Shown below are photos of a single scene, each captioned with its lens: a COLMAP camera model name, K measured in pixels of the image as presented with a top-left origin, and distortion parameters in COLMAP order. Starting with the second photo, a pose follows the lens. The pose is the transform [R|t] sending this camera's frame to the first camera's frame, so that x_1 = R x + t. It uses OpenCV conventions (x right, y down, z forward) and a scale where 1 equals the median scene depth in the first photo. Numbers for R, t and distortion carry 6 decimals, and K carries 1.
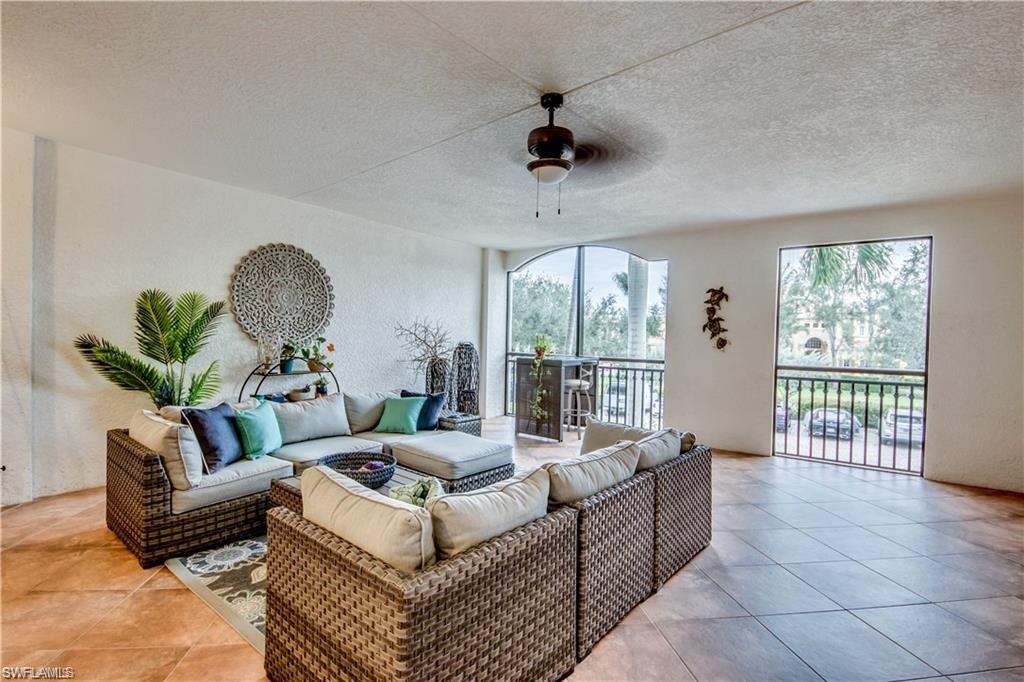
lens RADIAL K [[504.5, 0, 511.5], [0, 504.5, 345.1], [0, 0, 1]] dist [0.021976, -0.001674]
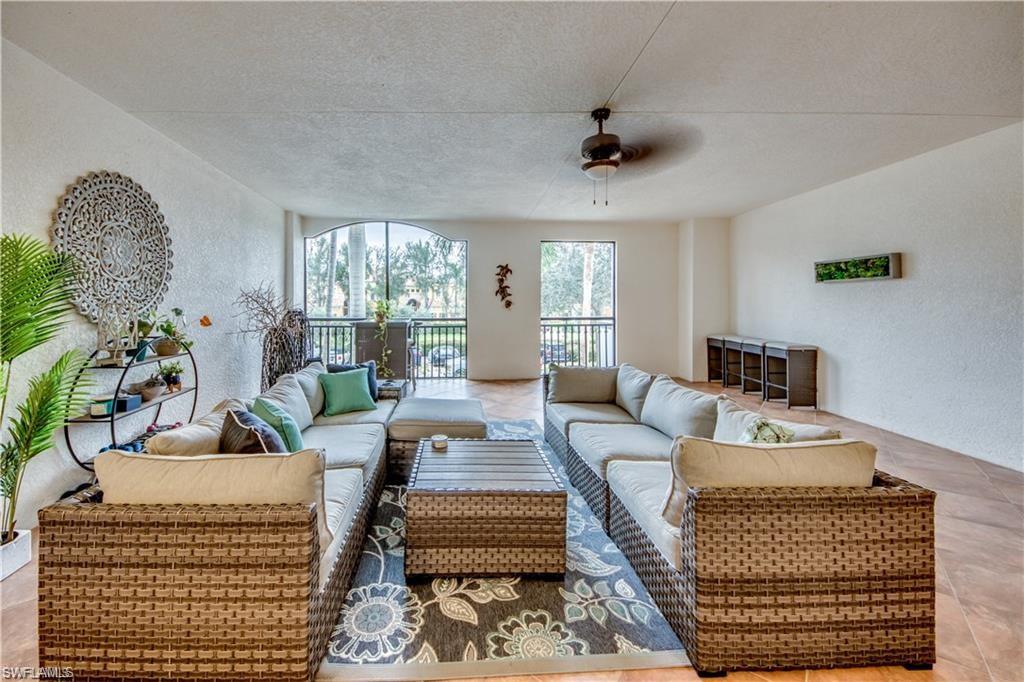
lens RADIAL K [[399.8, 0, 487.1], [0, 399.8, 301.0], [0, 0, 1]] dist [-0.000031, -0.001188]
pose [[0.730203, -0.017609, 0.683003, -0.439451], [0.025200, 0.999682, -0.001167, -0.013527], [-0.682765, 0.018064, 0.730415, 0.257672]]
